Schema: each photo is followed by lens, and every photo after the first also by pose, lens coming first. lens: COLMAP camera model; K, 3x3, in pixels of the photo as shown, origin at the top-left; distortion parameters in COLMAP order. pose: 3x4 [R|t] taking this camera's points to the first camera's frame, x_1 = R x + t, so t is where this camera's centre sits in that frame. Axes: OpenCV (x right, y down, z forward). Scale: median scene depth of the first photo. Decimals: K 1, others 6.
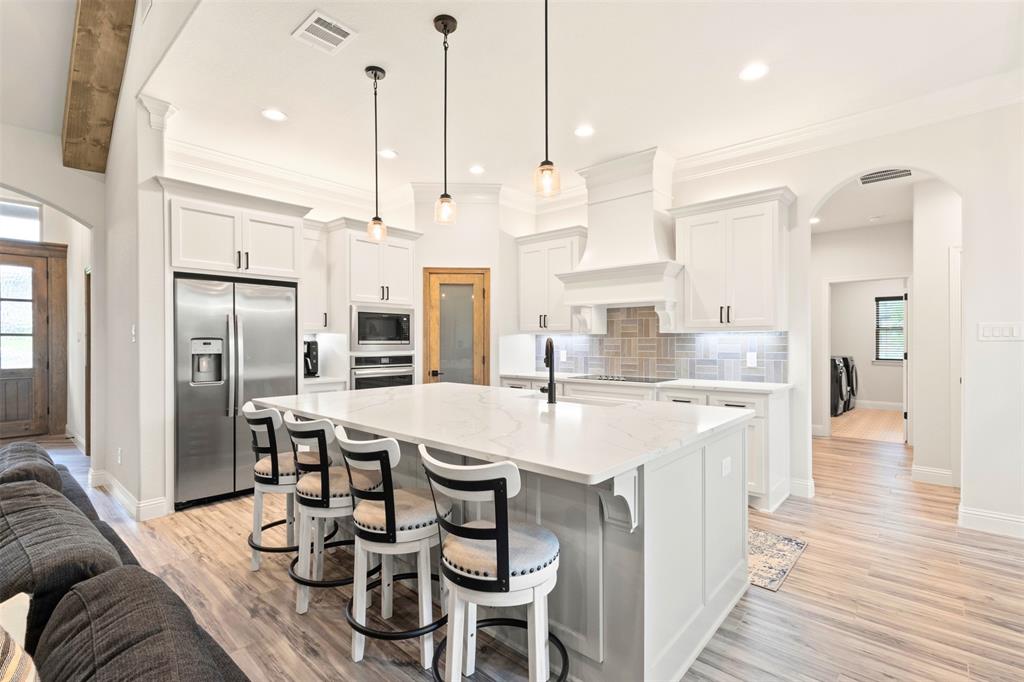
lens RADIAL K [[475.6, 0, 514.5], [0, 475.6, 341.0], [0, 0, 1]] dist [-0.002336, 0.001457]
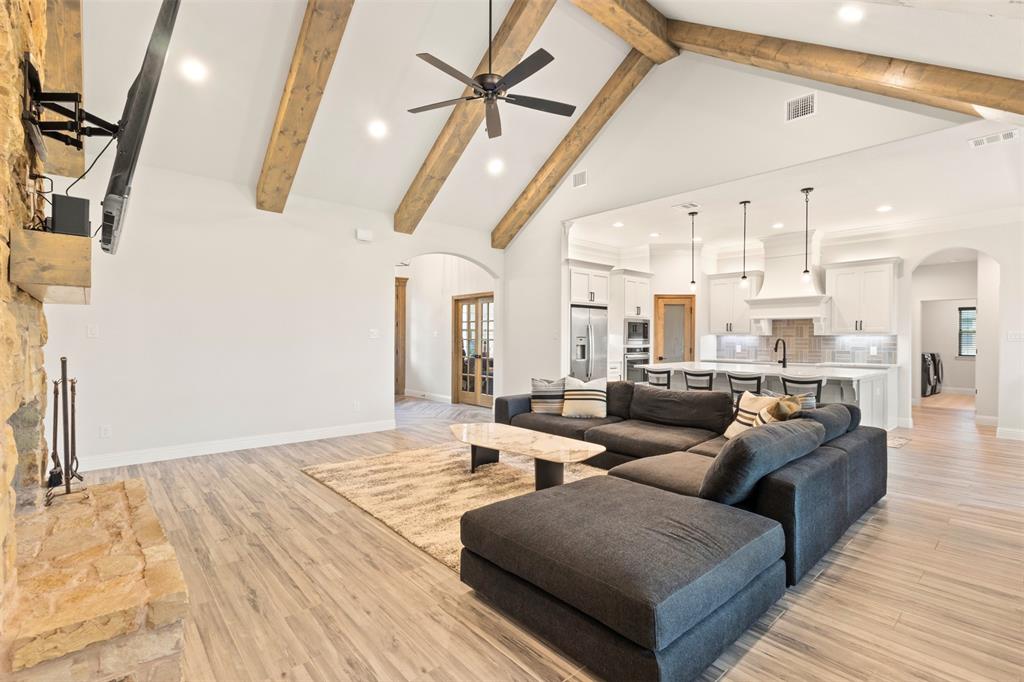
lens RADIAL K [[475.6, 0, 509.1], [0, 475.6, 338.7], [0, 0, 1]] dist [-0.002336, 0.001457]
pose [[0.992612, 0.007590, -0.121096, -0.529005], [-0.007520, 0.999971, 0.001038, 0.002160], [0.121100, -0.000120, 0.992640, -0.765189]]
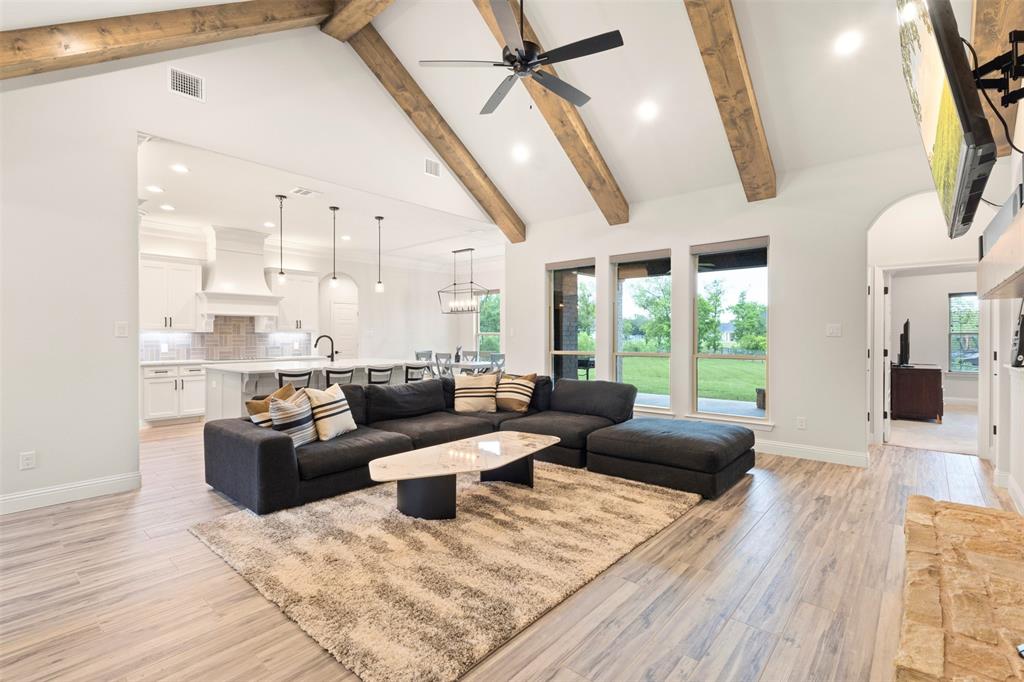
lens RADIAL K [[475.6, 0, 513.6], [0, 475.6, 337.0], [0, 0, 1]] dist [-0.002336, 0.001457]
pose [[-0.018503, 0.001746, 0.999827, -1.389034], [0.002384, 0.999996, -0.001702, 0.005603], [-0.999826, 0.002352, -0.018507, 0.060756]]
